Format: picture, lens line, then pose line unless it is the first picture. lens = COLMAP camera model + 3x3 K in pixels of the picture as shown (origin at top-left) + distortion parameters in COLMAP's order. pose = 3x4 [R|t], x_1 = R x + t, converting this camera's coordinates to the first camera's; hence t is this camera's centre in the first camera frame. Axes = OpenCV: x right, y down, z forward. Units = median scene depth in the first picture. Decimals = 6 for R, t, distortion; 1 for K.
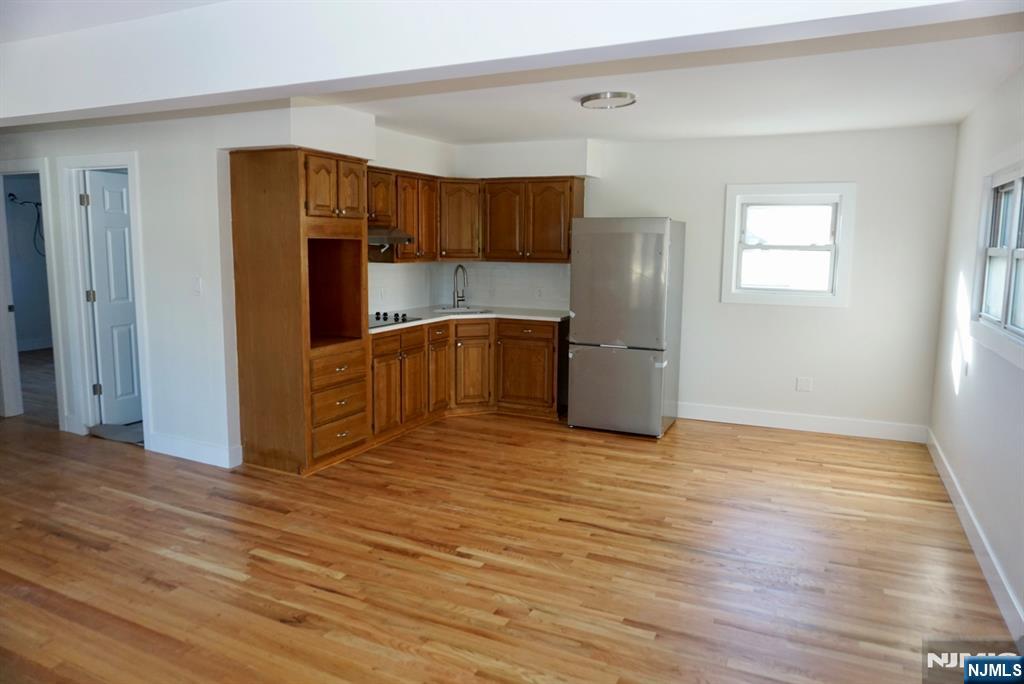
lens RADIAL K [[674.0, 0, 510.0], [0, 674.0, 339.1], [0, 0, 1]] dist [-0.047174, -0.000367]
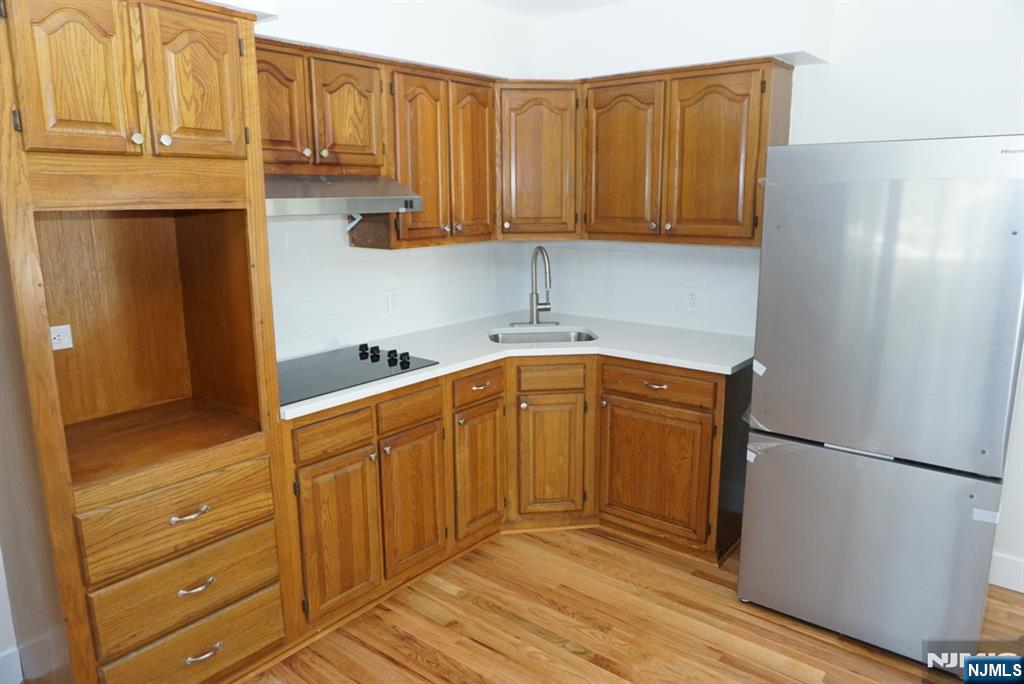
lens RADIAL K [[674.0, 0, 510.0], [0, 674.0, 339.1], [0, 0, 1]] dist [-0.047174, -0.000367]
pose [[0.970206, 0.030324, -0.240376, 0.037614], [-0.014664, 0.997667, 0.066671, -0.079291], [0.241837, -0.061160, 0.968387, 0.517680]]
